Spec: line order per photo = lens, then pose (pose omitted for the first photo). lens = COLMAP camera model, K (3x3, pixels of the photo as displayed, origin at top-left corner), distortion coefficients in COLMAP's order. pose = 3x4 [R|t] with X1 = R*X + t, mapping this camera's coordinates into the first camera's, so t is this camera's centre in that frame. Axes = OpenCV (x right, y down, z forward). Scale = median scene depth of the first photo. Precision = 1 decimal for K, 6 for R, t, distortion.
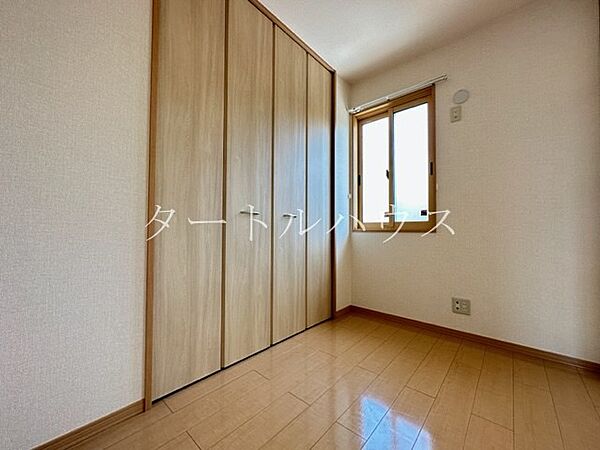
lens RADIAL K [[240.9, 0, 298.3], [0, 240.9, 221.3], [0, 0, 1]] dist [-0.004240, 0.000054]
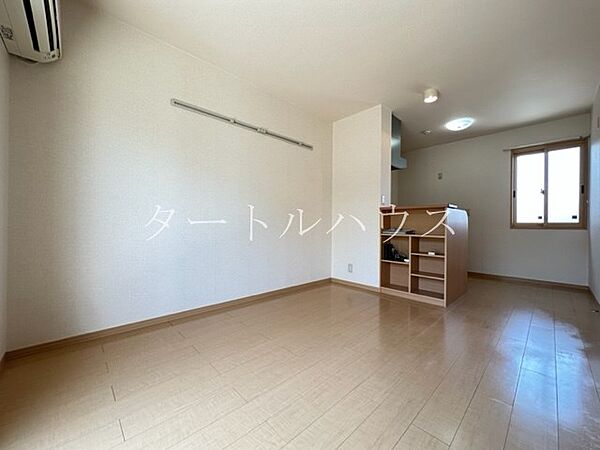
lens RADIAL K [[240.9, 0, 299.2], [0, 240.9, 224.4], [0, 0, 1]] dist [-0.004240, 0.000054]
pose [[0.998699, -0.002562, -0.050933, -1.216318], [0.004292, 0.999416, 0.033889, -0.047874], [0.050816, -0.034064, 0.998127, -0.675588]]
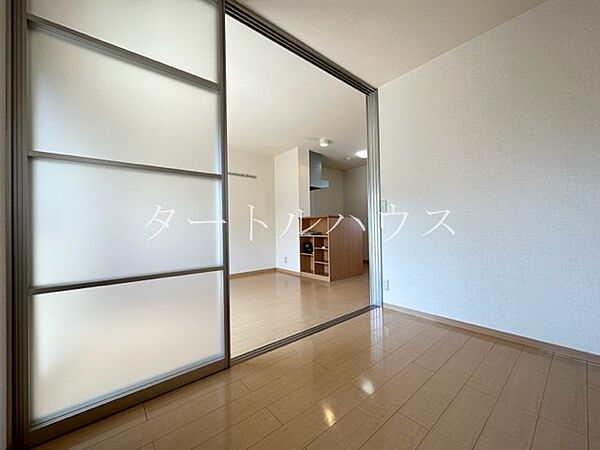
lens RADIAL K [[240.9, 0, 300.8], [0, 240.9, 224.2], [0, 0, 1]] dist [-0.004240, 0.000054]
pose [[0.991941, -0.027771, -0.123616, -0.532473], [0.029588, 0.999479, 0.012891, -0.062493], [0.123194, -0.016445, 0.992246, -1.296617]]
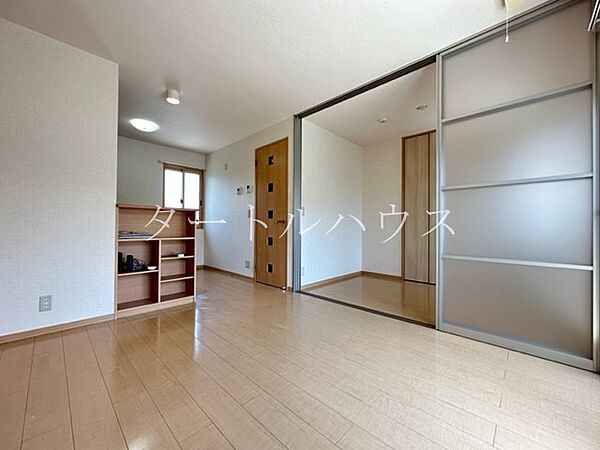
lens RADIAL K [[240.9, 0, 300.1], [0, 240.9, 224.8], [0, 0, 1]] dist [-0.004240, 0.000054]
pose [[0.000084, -0.001149, 0.999999, -1.862544], [-0.043586, 0.999049, 0.001151, -0.041975], [-0.999050, -0.043586, 0.000033, -0.025976]]
